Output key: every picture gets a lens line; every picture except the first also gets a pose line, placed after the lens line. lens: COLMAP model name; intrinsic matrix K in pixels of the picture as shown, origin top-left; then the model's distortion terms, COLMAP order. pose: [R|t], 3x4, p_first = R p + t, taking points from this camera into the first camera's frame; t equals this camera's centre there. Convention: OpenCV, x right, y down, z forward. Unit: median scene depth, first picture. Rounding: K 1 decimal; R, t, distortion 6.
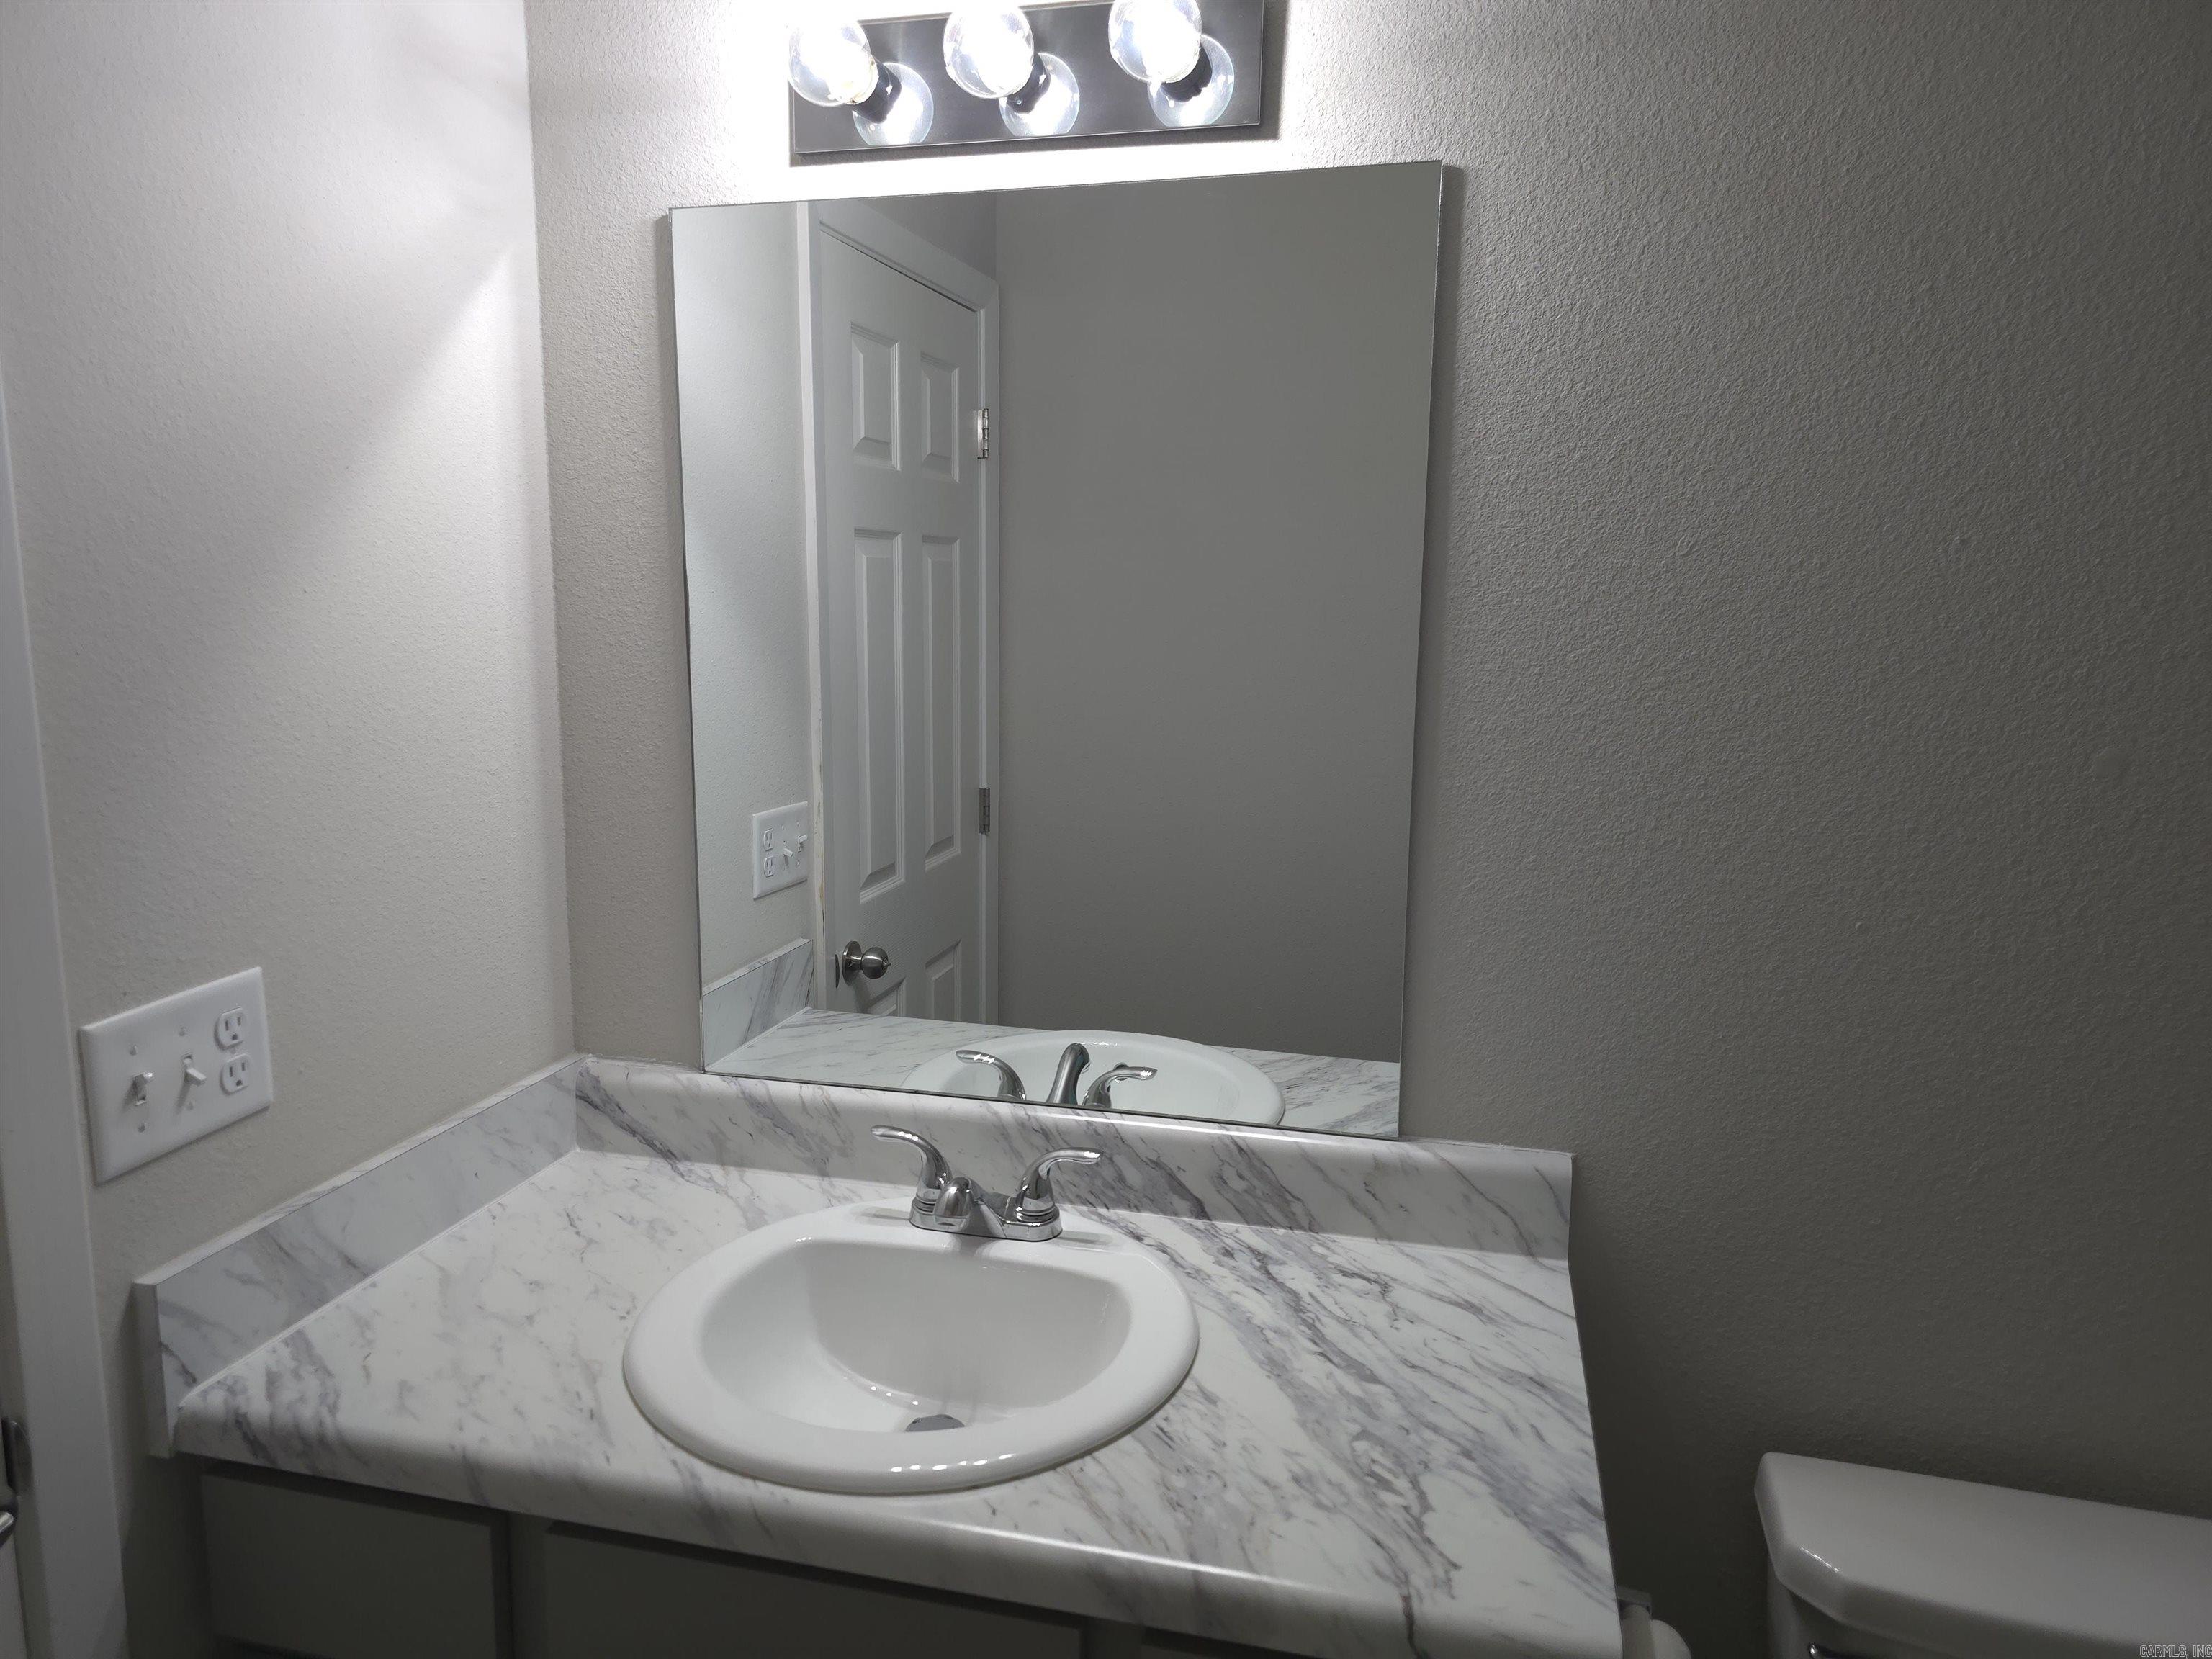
lens RADIAL K [[1487.8, 0, 1060.1], [0, 1487.8, 849.8], [0, 0, 1]] dist [0.056381, -0.044908]
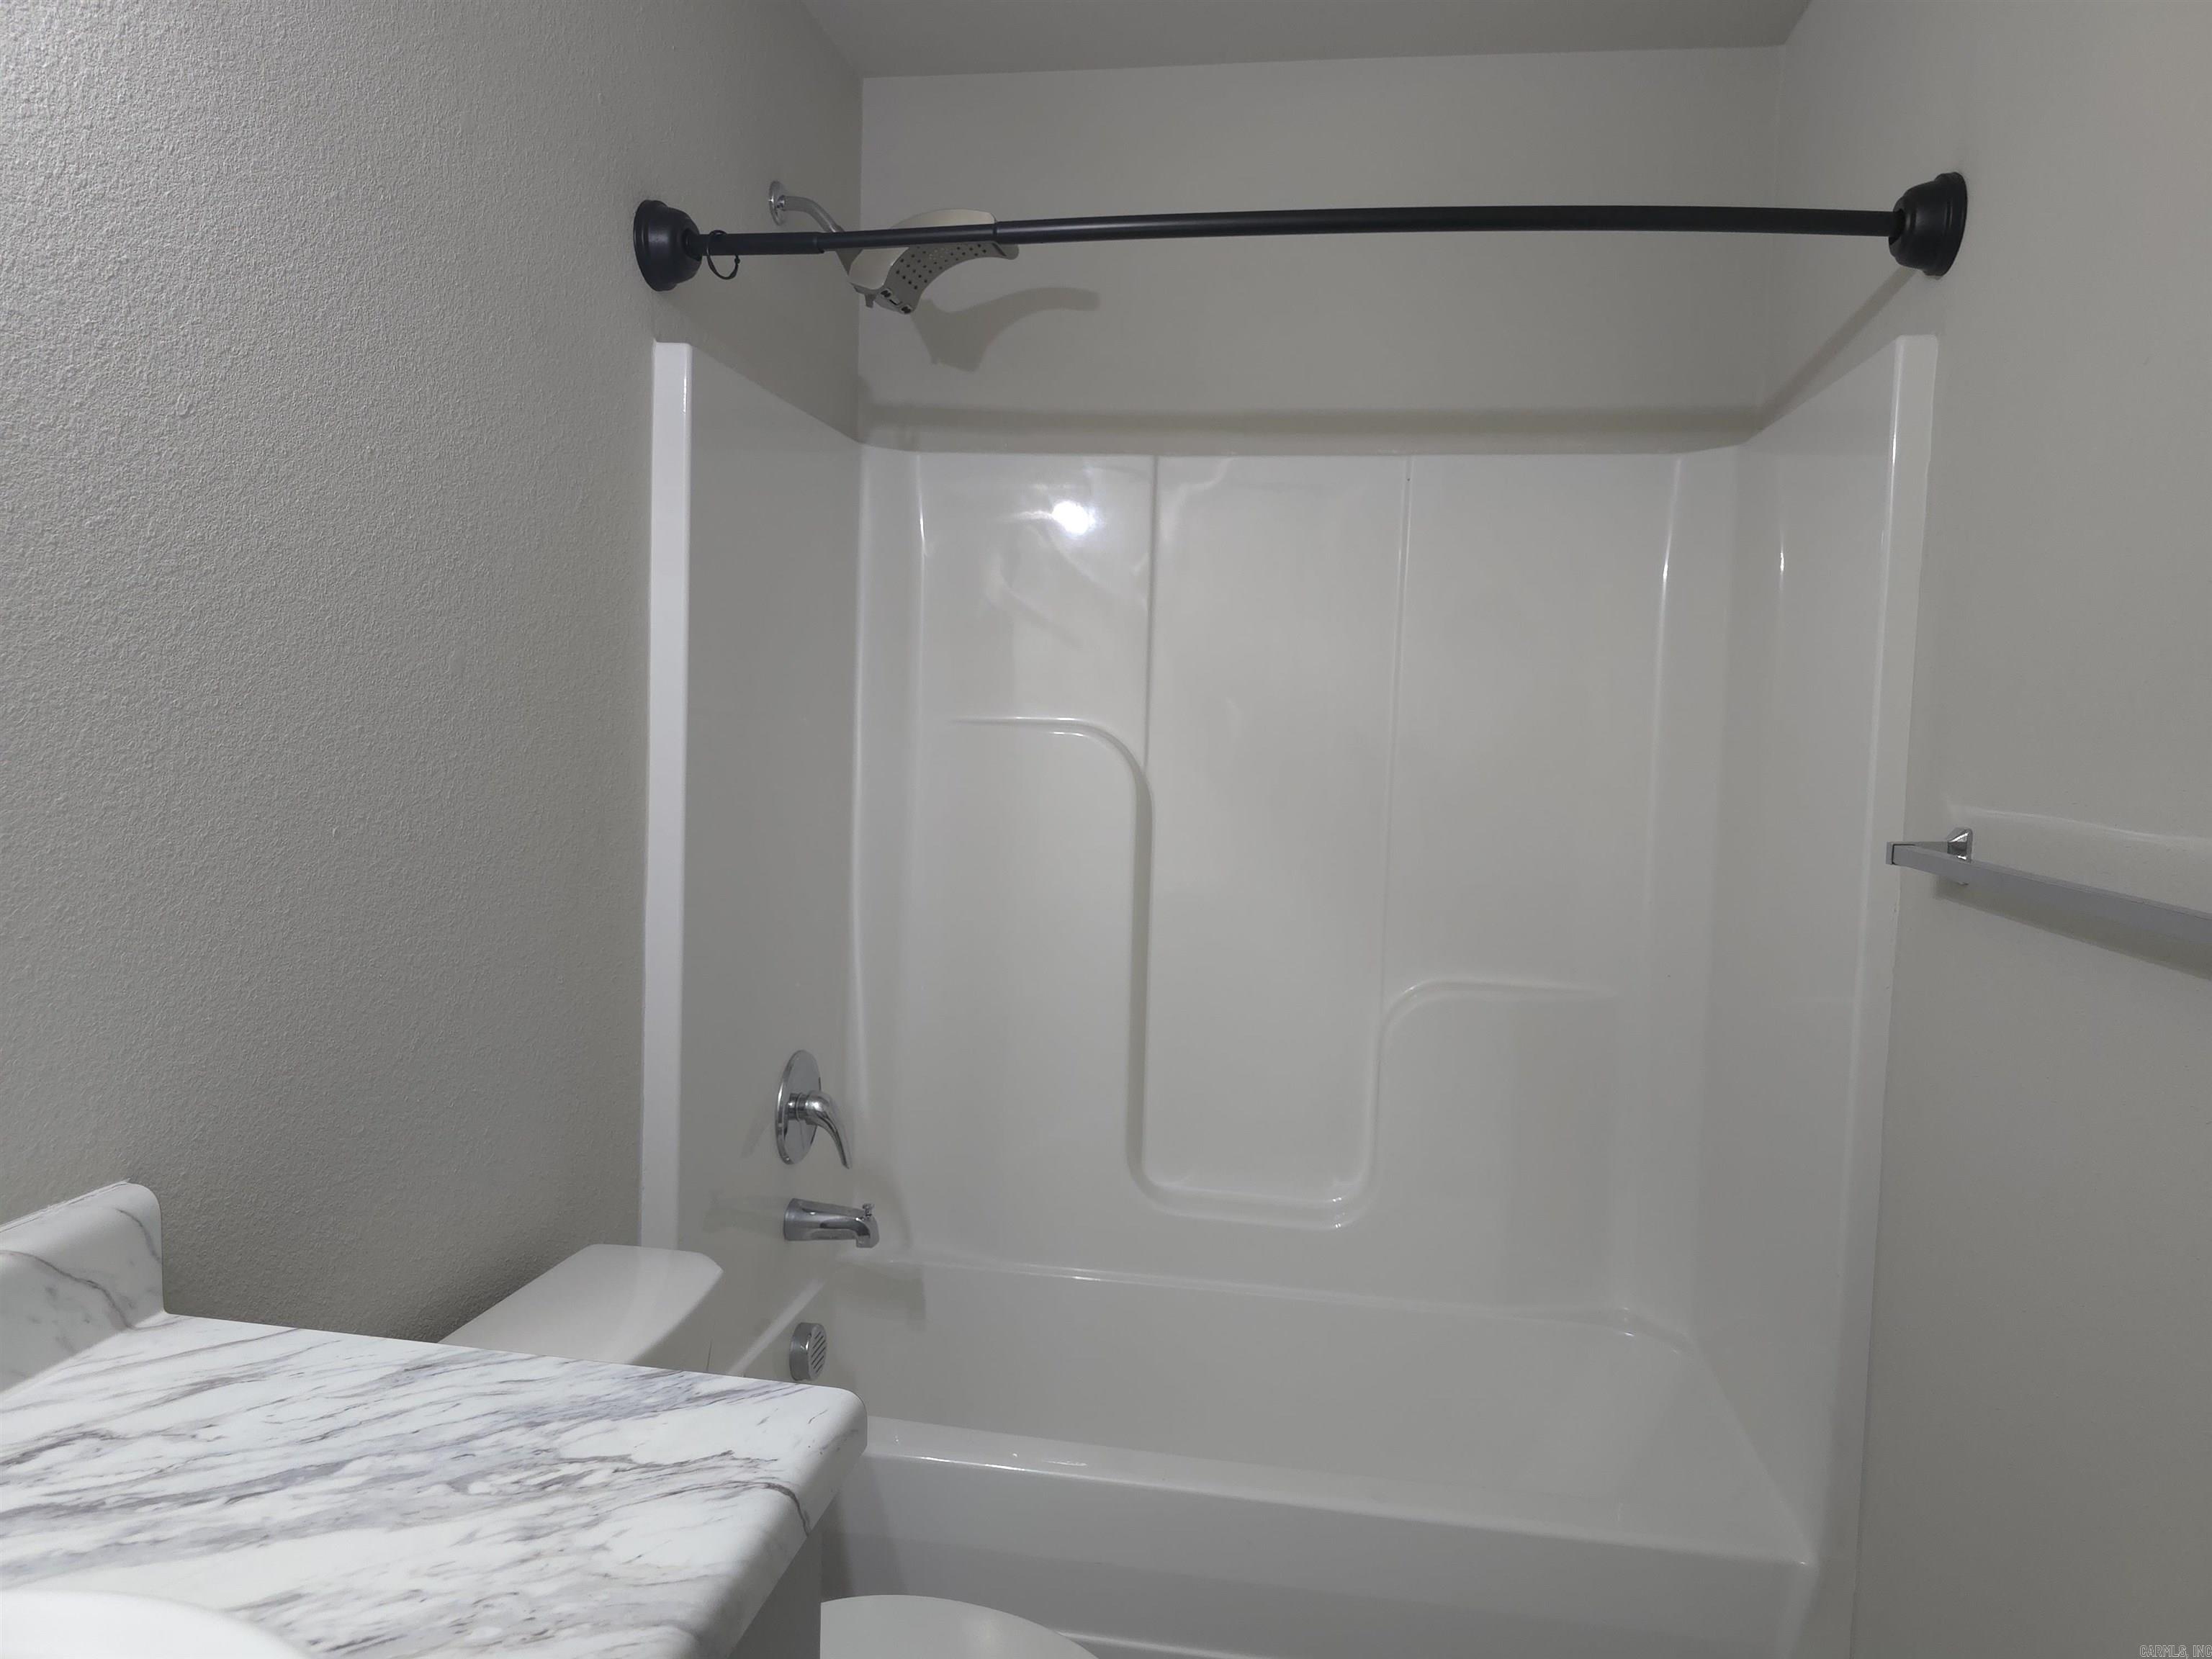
lens RADIAL K [[1487.8, 0, 1123.3], [0, 1487.8, 823.7], [0, 0, 1]] dist [0.056381, -0.044908]
pose [[-0.095294, -0.090367, 0.991339, -0.470988], [0.143740, 0.984185, 0.103532, 0.016775], [-0.985017, 0.152361, -0.080797, 0.546779]]
